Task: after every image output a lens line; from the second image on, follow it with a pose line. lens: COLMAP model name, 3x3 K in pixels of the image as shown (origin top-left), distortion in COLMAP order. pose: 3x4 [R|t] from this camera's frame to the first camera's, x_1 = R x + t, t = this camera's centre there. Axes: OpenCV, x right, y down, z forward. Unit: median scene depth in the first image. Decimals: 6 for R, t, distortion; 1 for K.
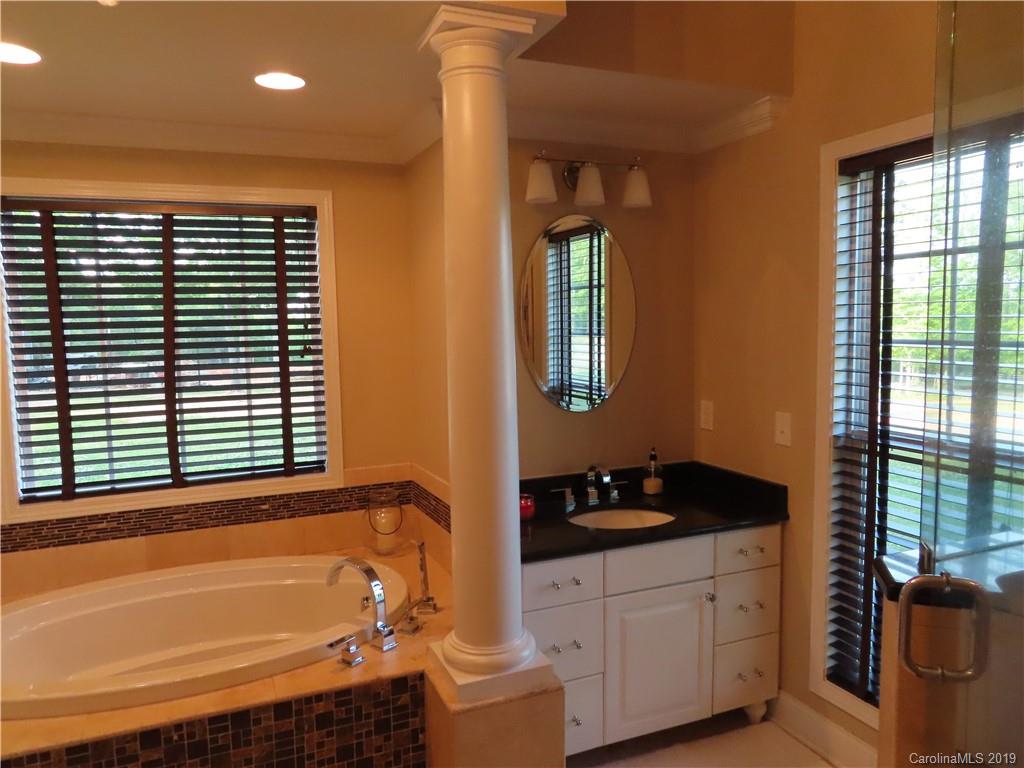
lens RADIAL K [[731.8, 0, 509.0], [0, 731.8, 378.2], [0, 0, 1]] dist [-0.016999, 0.012223]
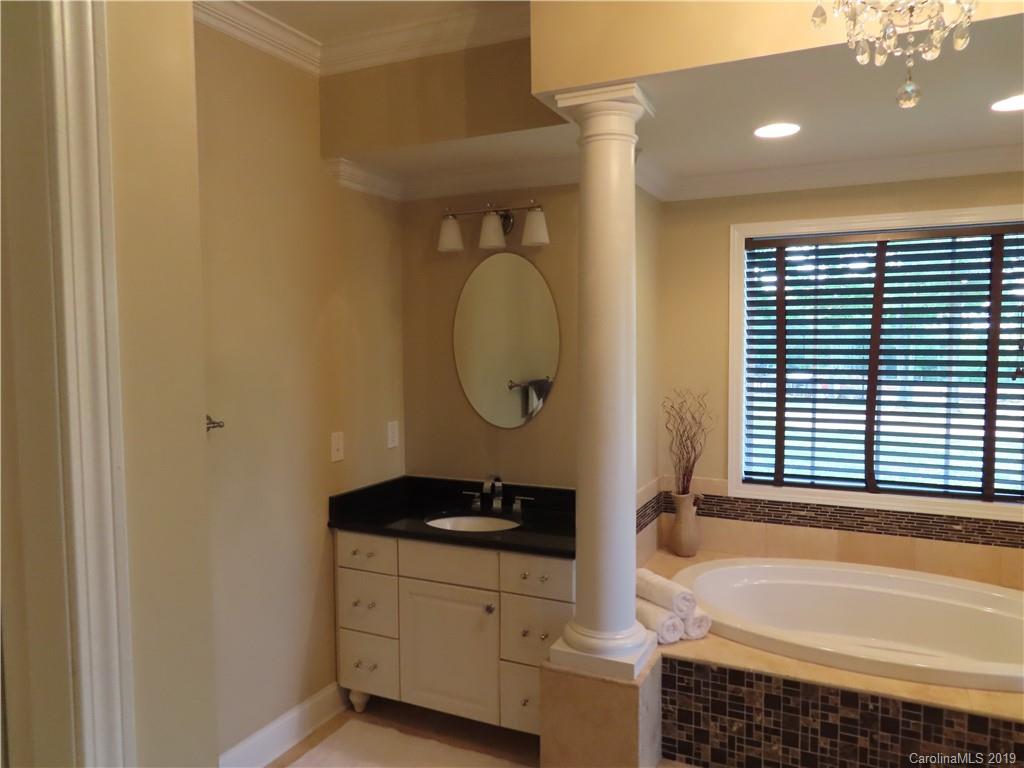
lens RADIAL K [[731.8, 0, 511.7], [0, 731.8, 377.2], [0, 0, 1]] dist [-0.016999, 0.012223]
pose [[0.660557, 0.060086, -0.748368, -0.005236], [-0.073694, 0.997168, 0.015015, 0.002239], [0.747151, 0.045232, 0.663114, -0.132517]]
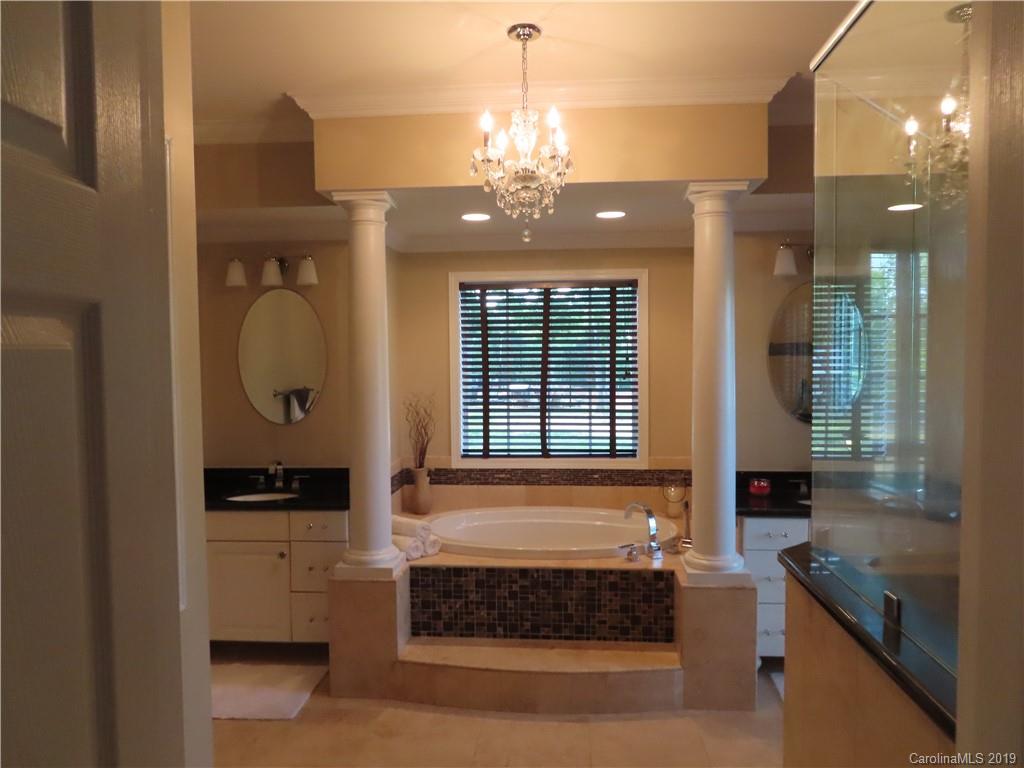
lens RADIAL K [[731.8, 0, 514.0], [0, 731.8, 381.1], [0, 0, 1]] dist [-0.016999, 0.012223]
pose [[0.886317, 0.033928, -0.461835, 0.232560], [-0.050593, 0.998437, -0.023744, 0.024577], [0.460308, 0.044410, 0.886648, -0.484429]]
